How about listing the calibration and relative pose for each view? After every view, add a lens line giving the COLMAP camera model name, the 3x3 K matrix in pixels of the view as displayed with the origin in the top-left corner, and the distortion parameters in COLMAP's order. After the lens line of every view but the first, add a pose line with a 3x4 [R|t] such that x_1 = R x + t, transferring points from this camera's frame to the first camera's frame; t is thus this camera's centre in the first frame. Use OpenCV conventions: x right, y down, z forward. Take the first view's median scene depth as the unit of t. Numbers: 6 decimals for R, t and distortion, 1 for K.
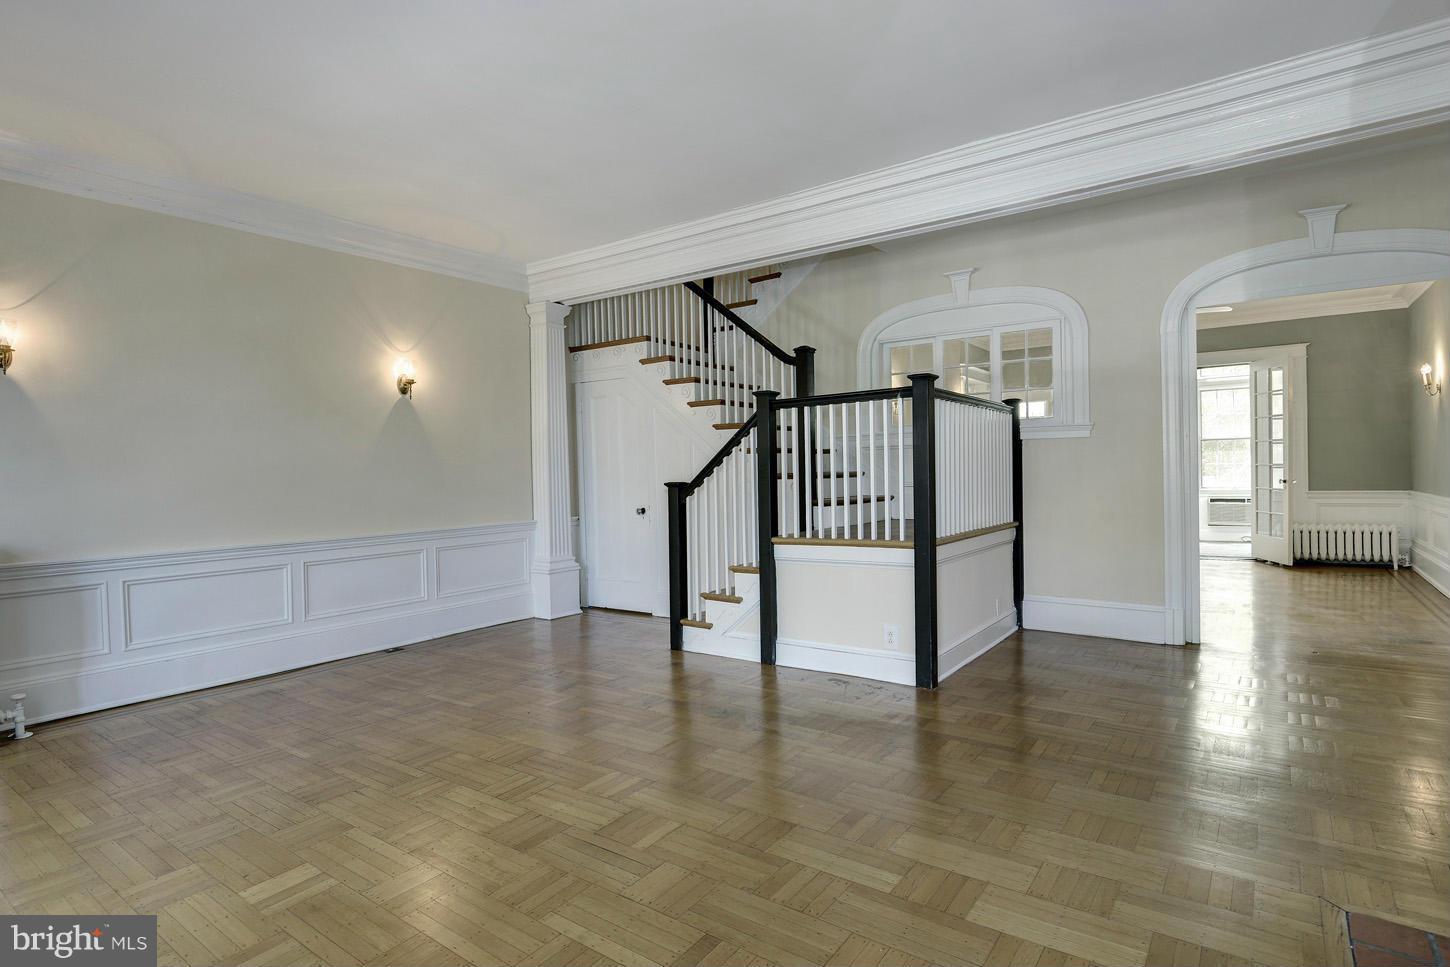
lens RADIAL K [[740.9, 0, 730.2], [0, 740.9, 484.8], [0, 0, 1]] dist [-0.008946, -0.005052]
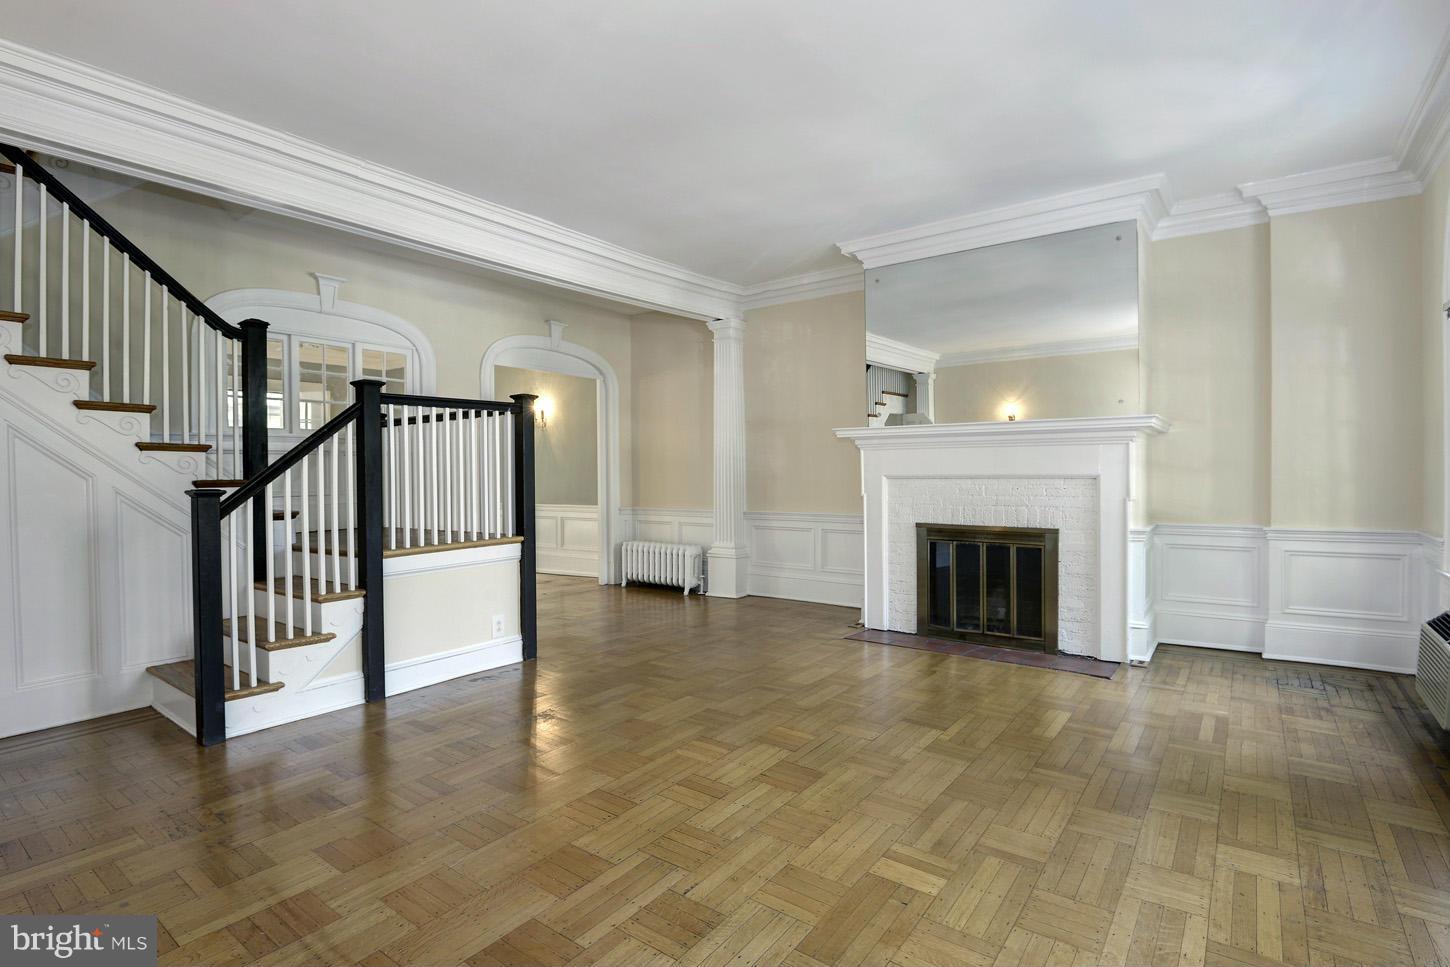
lens RADIAL K [[688.0, 0, 719.5], [0, 688.0, 475.5], [0, 0, 1]] dist [0.000493, -0.000932]
pose [[0.050511, 0.016203, 0.998592, -0.721677], [0.027957, 0.999454, -0.017631, 0.007903], [-0.998332, 0.028808, 0.050030, 0.553894]]
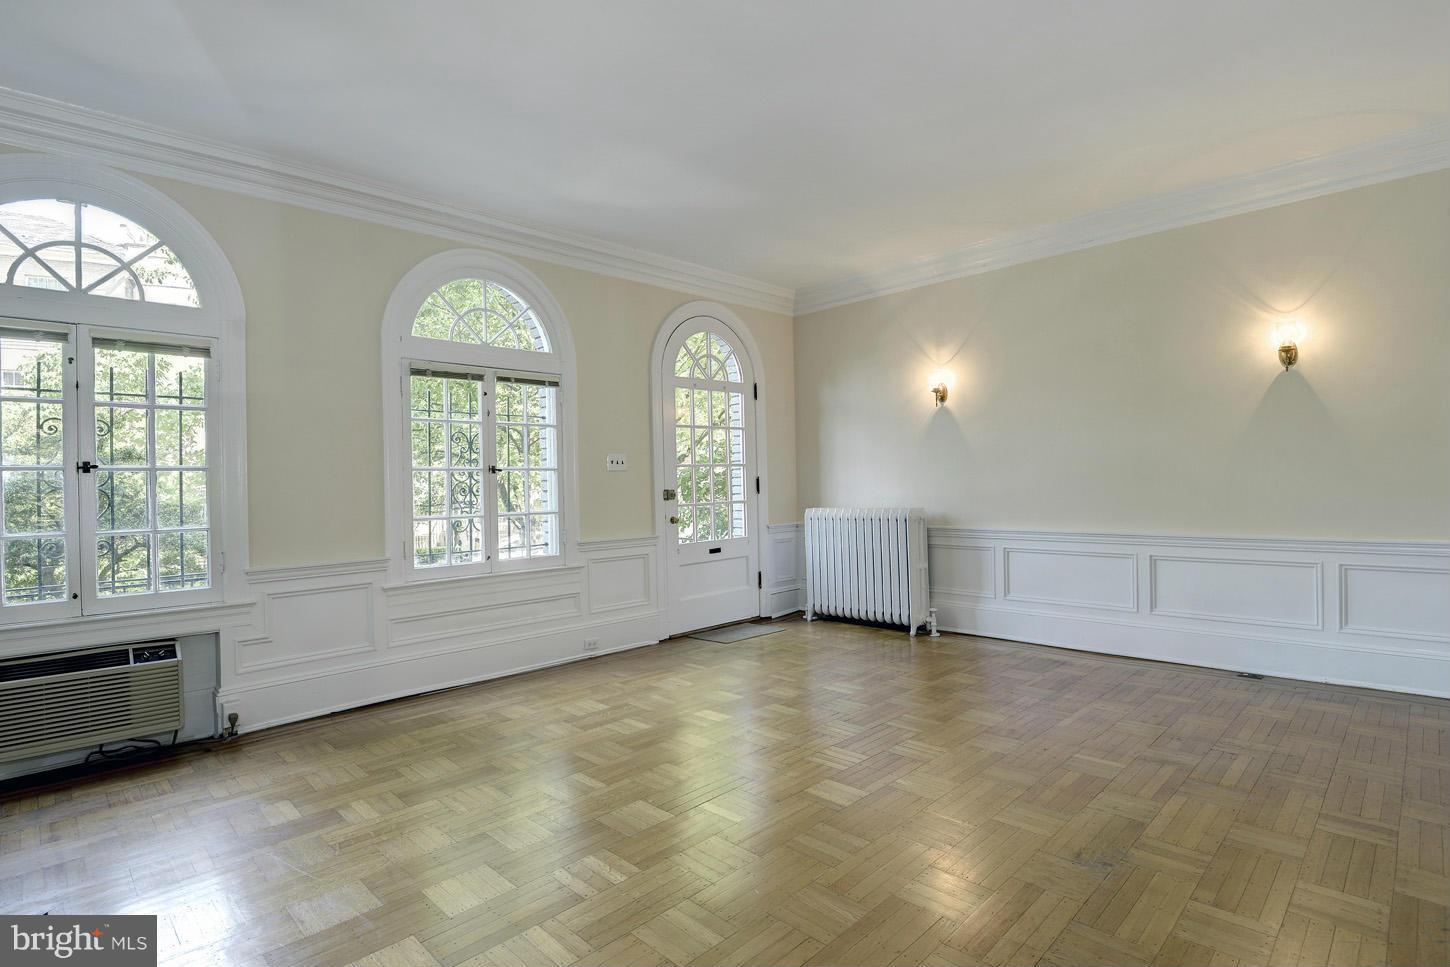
lens RADIAL K [[740.9, 0, 730.2], [0, 740.9, 481.6], [0, 0, 1]] dist [-0.008946, -0.005052]
pose [[-0.159068, 0.028348, -0.986861, 0.508994], [0.008942, 0.999588, 0.027273, -0.027745], [0.987227, -0.004486, -0.159256, 0.615315]]
